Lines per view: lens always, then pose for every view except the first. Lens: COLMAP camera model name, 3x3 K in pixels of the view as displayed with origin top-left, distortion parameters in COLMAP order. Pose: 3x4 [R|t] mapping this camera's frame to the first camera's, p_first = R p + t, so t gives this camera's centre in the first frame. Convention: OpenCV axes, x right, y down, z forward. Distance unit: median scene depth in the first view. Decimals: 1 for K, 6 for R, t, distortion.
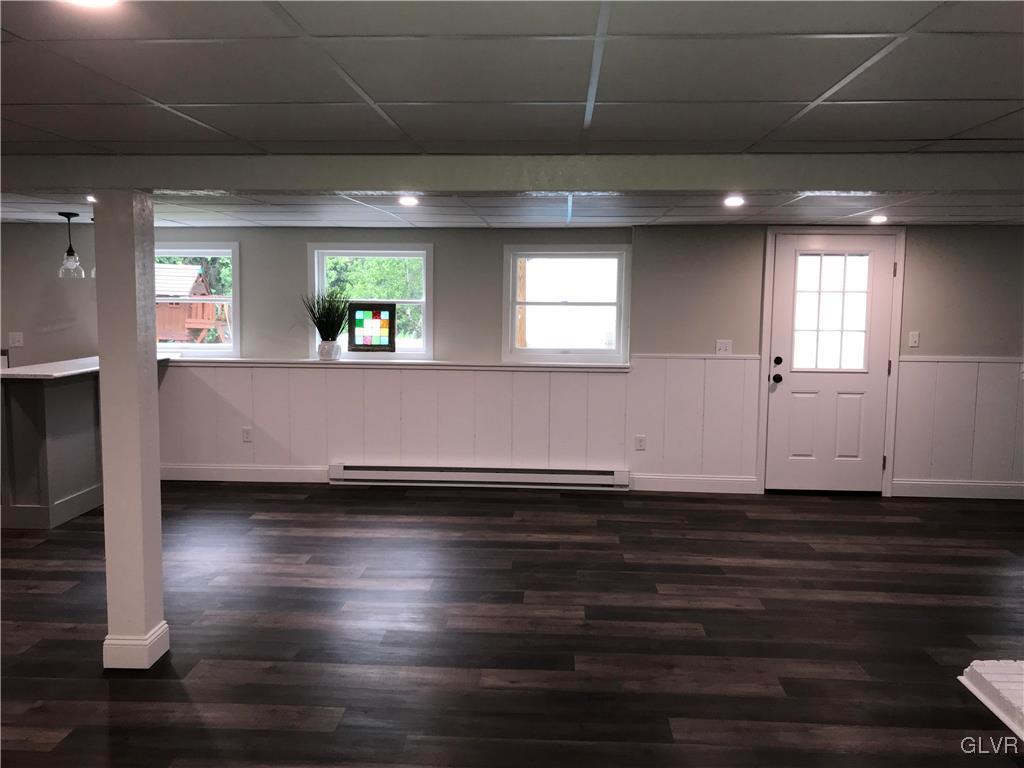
lens RADIAL K [[843.9, 0, 503.2], [0, 843.9, 380.0], [0, 0, 1]] dist [0.028317, -0.014556]
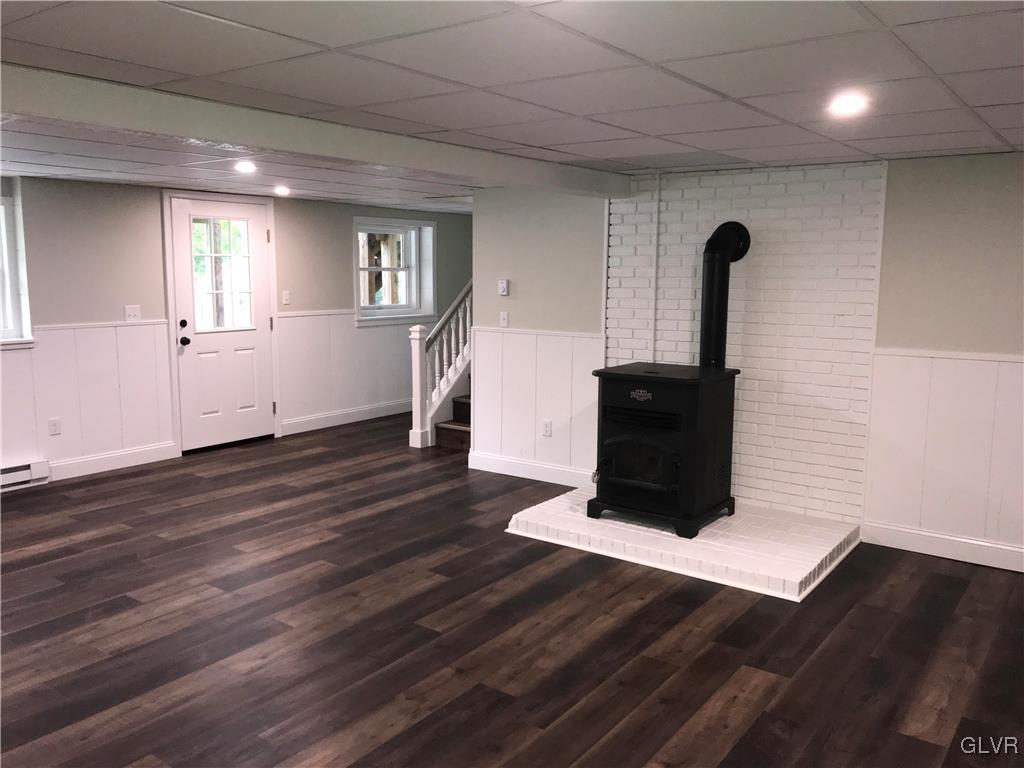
lens RADIAL K [[843.9, 0, 503.2], [0, 843.9, 380.0], [0, 0, 1]] dist [0.028317, -0.014556]
pose [[0.543918, -0.118021, 0.830797, -0.363717], [0.087302, 0.992646, 0.083856, -0.008433], [-0.834584, 0.026920, 0.550222, 0.141801]]
